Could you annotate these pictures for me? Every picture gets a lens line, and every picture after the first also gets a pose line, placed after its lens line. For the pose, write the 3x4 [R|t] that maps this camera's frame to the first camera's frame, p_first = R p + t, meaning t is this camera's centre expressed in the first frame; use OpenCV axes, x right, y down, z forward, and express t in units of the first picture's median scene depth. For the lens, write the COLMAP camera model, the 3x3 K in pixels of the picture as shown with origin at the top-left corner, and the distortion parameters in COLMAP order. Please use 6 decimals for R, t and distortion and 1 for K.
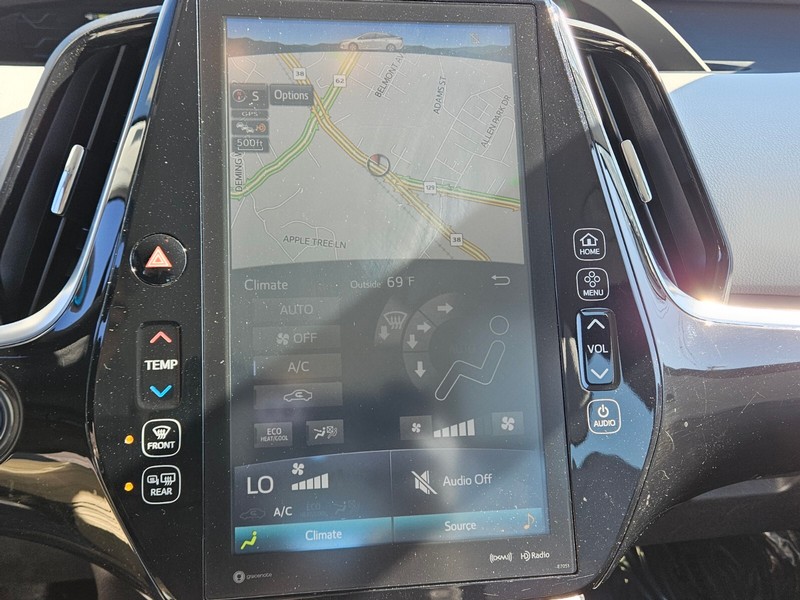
lens RADIAL K [[779.5, 0, 400.0], [0, 779.5, 300.0], [0, 0, 1]] dist [0.129327, -0.336827]
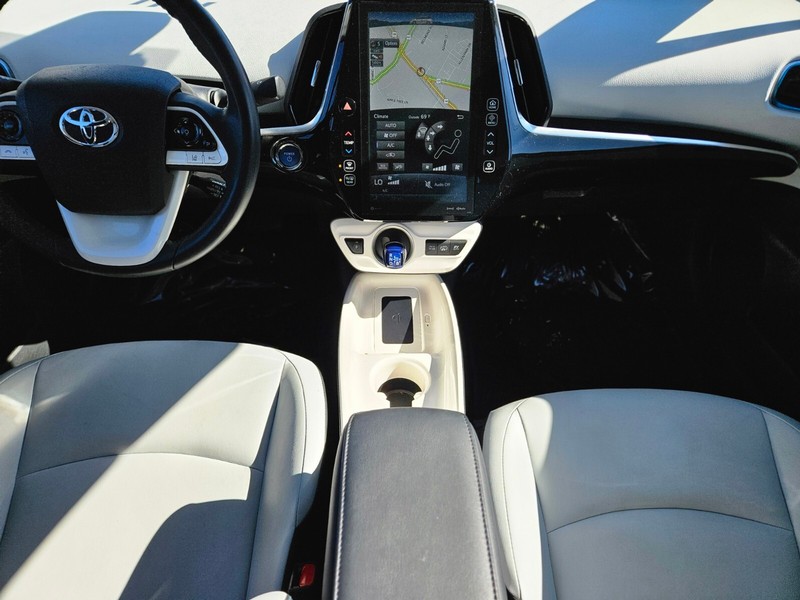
lens RADIAL K [[538.0, 0, 397.2], [0, 538.0, 304.2], [0, 0, 1]] dist [0.080315, -0.074635]
pose [[0.992062, 0.083165, -0.094318, 0.147379], [-0.034178, 0.900155, 0.434226, -0.273788], [0.121013, -0.427556, 0.895853, -1.168952]]
